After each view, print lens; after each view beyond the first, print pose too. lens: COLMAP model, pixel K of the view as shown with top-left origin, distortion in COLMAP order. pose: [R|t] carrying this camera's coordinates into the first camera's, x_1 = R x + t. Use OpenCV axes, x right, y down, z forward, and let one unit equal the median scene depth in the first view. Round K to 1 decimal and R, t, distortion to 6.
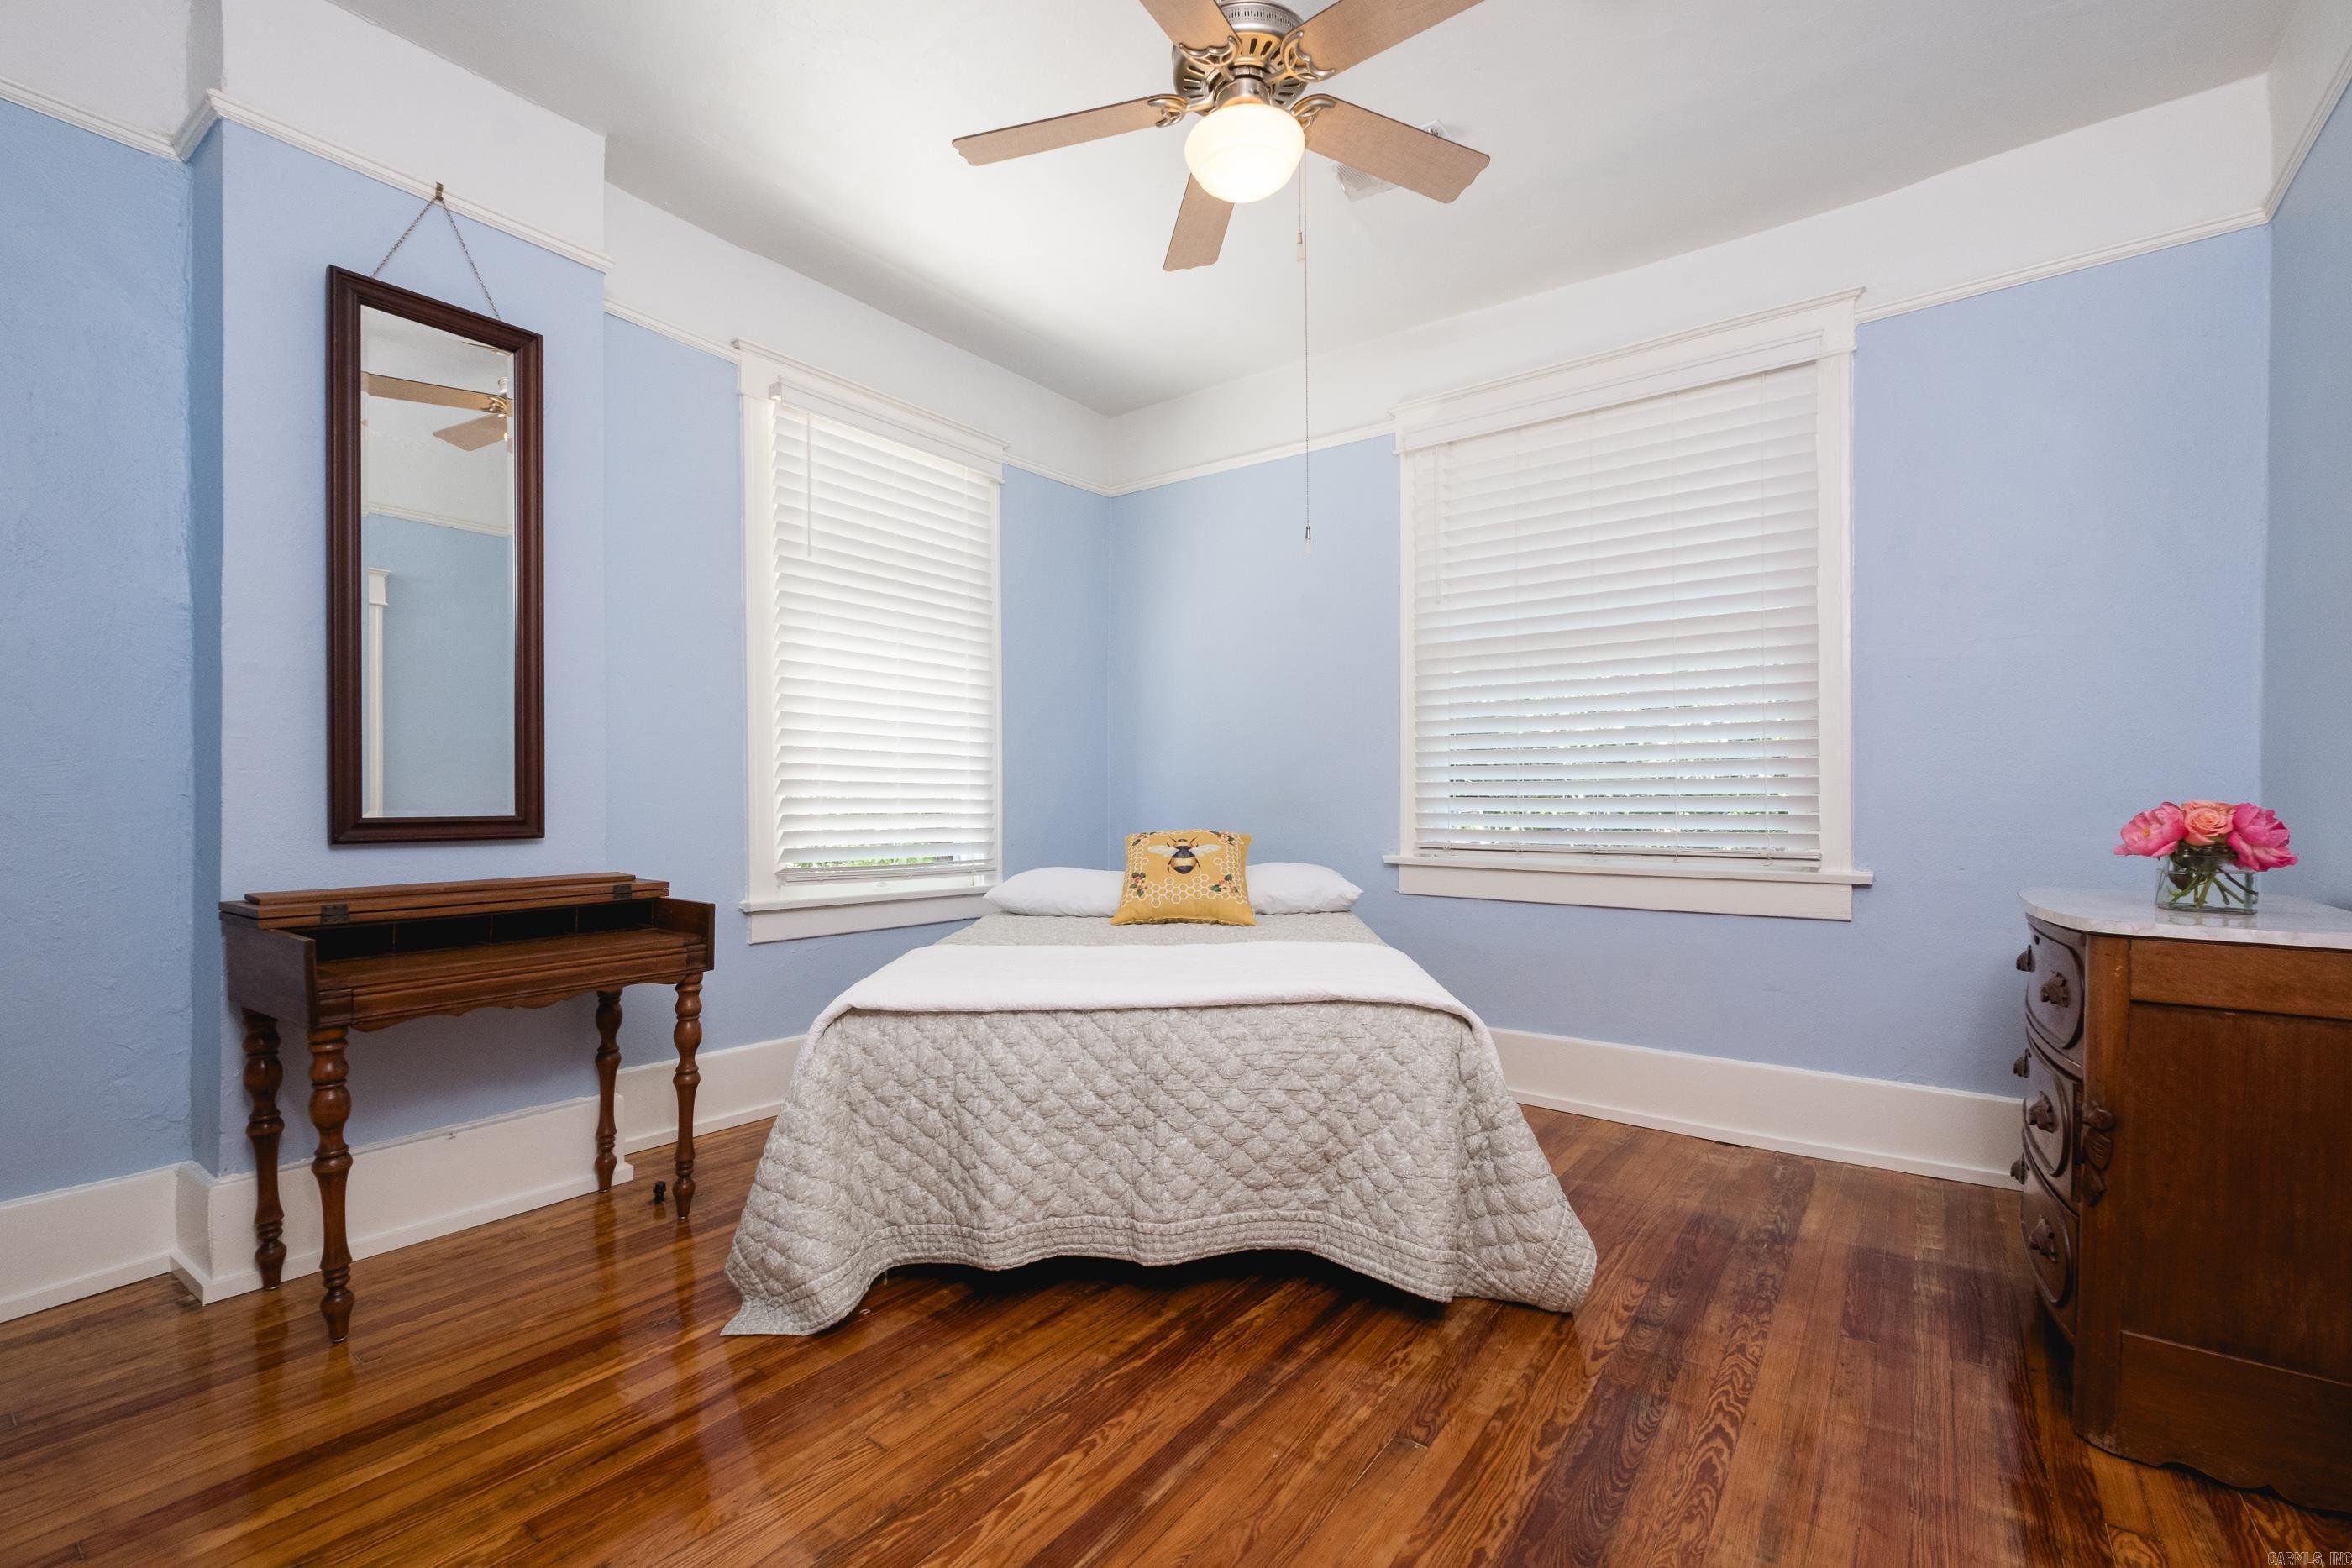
lens RADIAL K [[998.9, 0, 1179.2], [0, 998.9, 793.7], [0, 0, 1]] dist [0.000062, -0.000451]
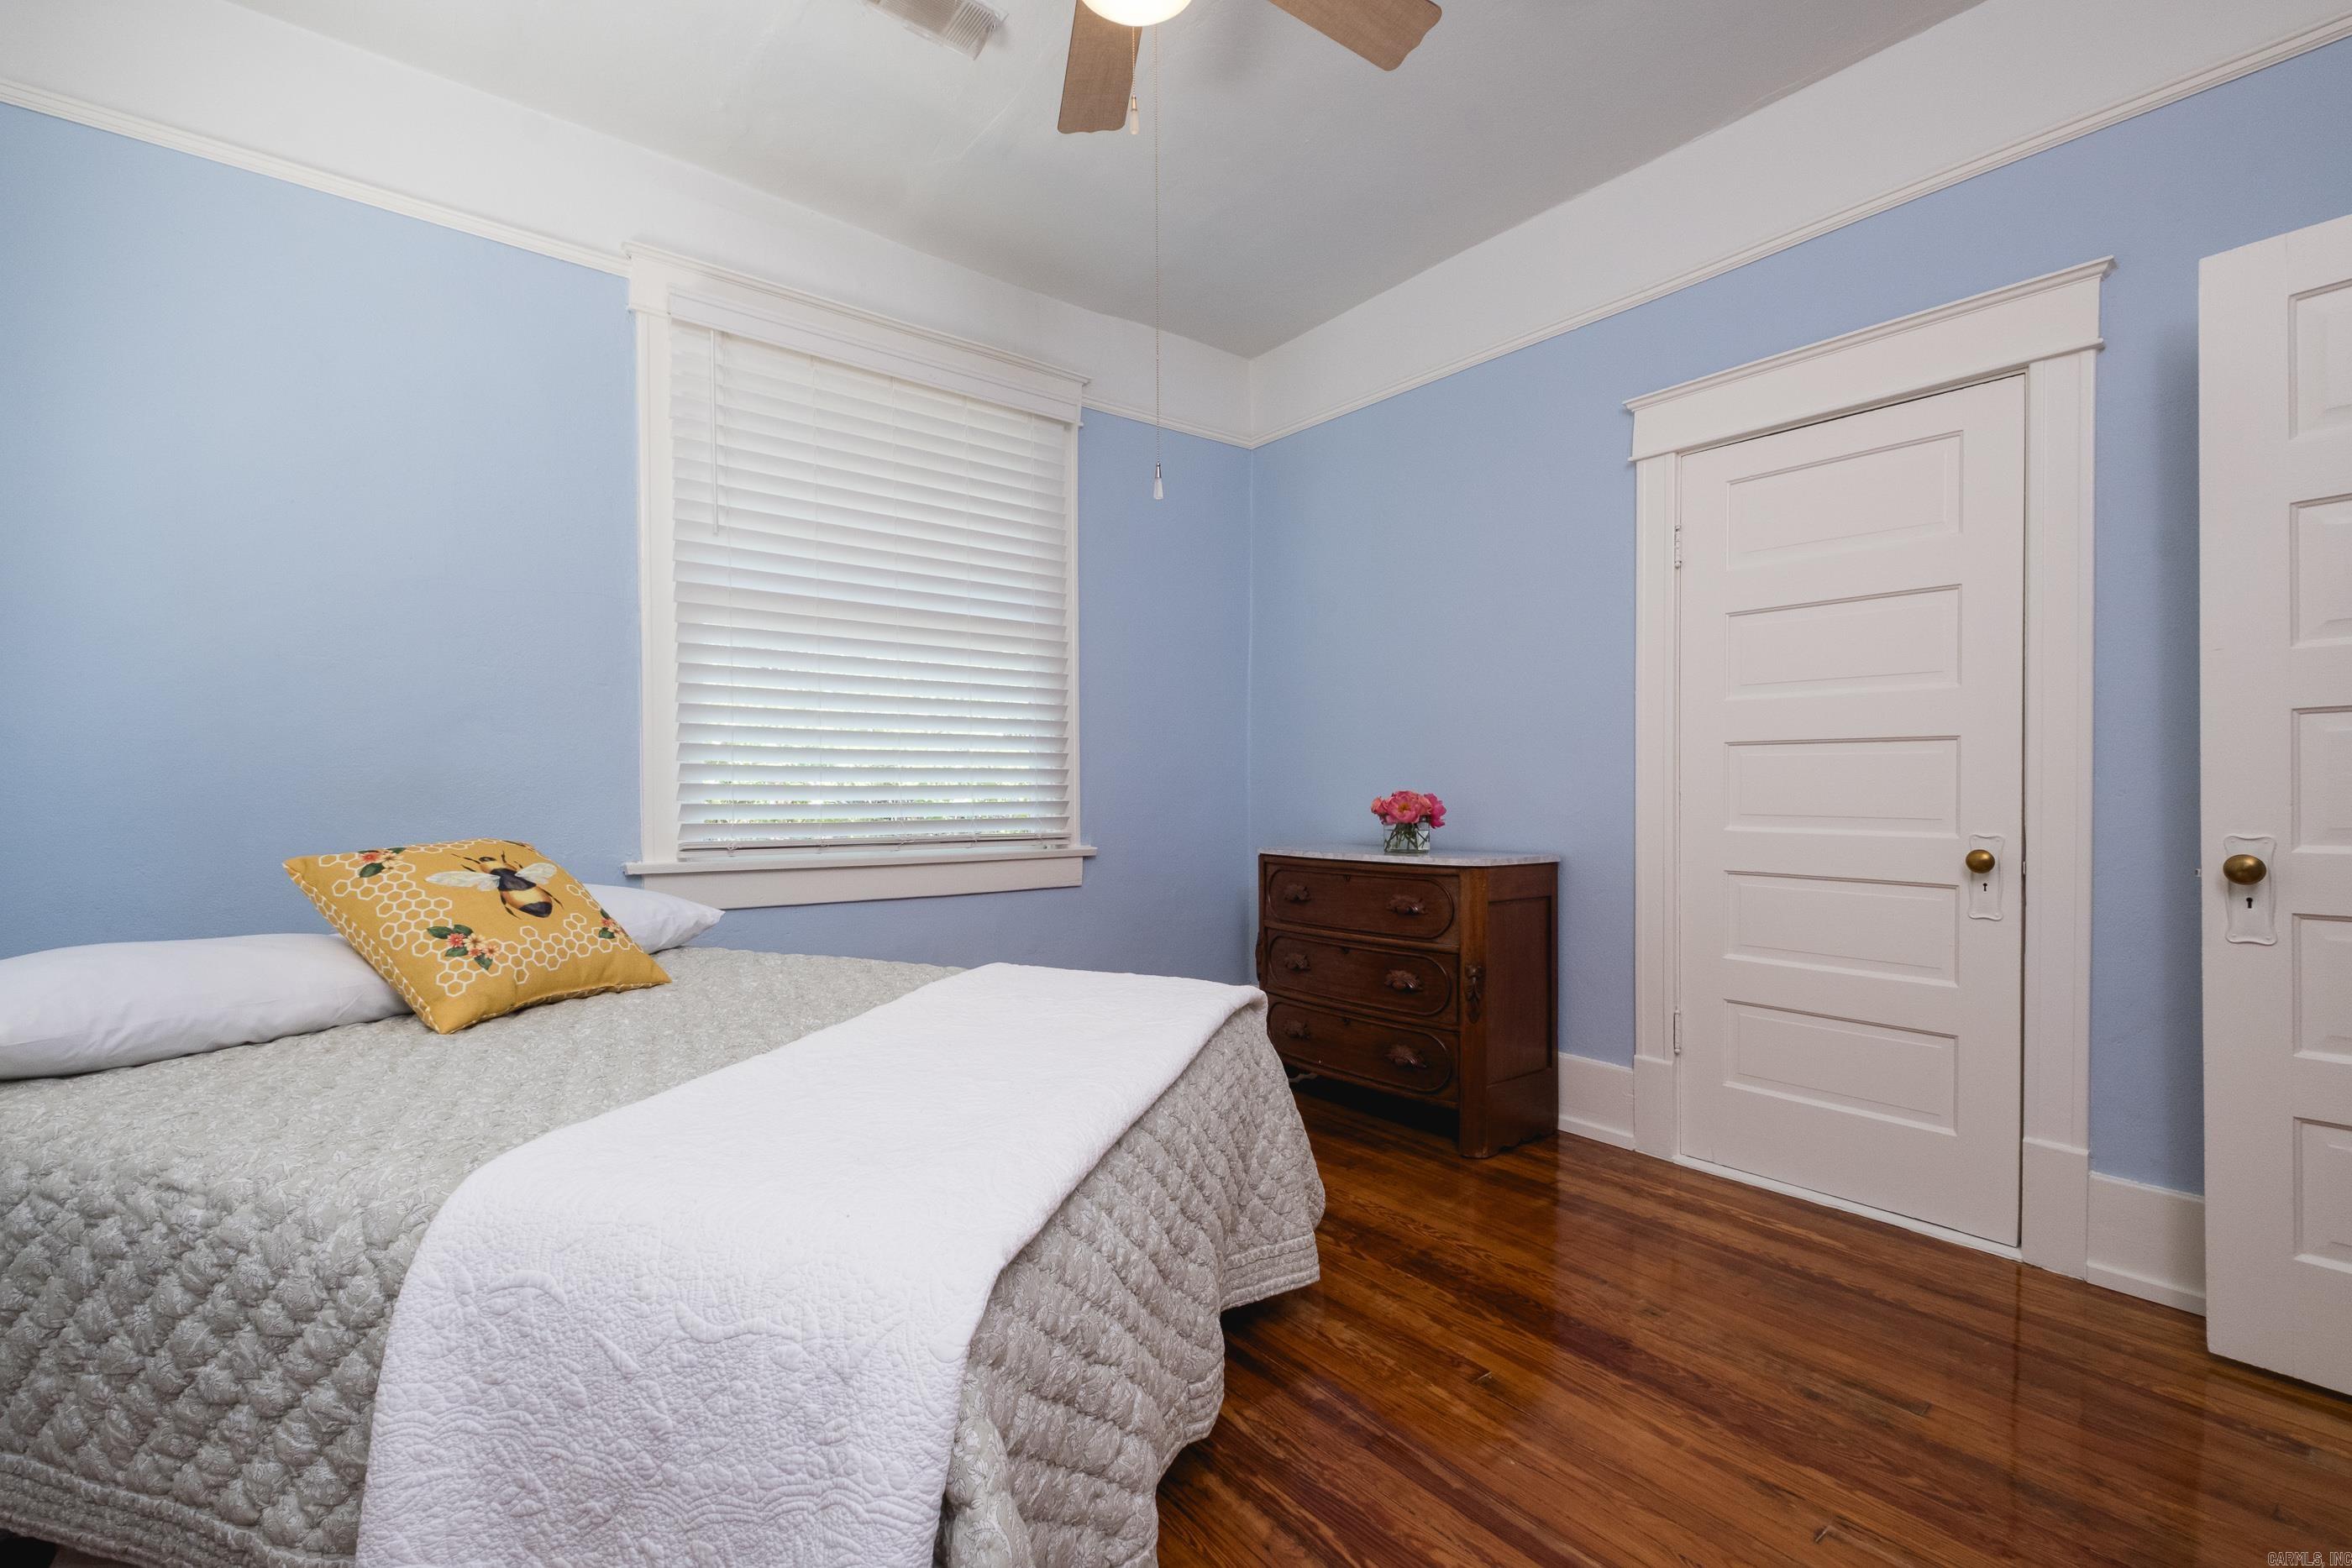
lens RADIAL K [[998.9, 0, 1179.2], [0, 998.9, 793.7], [0, 0, 1]] dist [0.000062, -0.000451]
pose [[0.280707, -0.006167, 0.959774, -0.565586], [-0.004848, 0.999957, 0.007843, 0.003388], [-0.959781, -0.006855, 0.280665, 0.638086]]
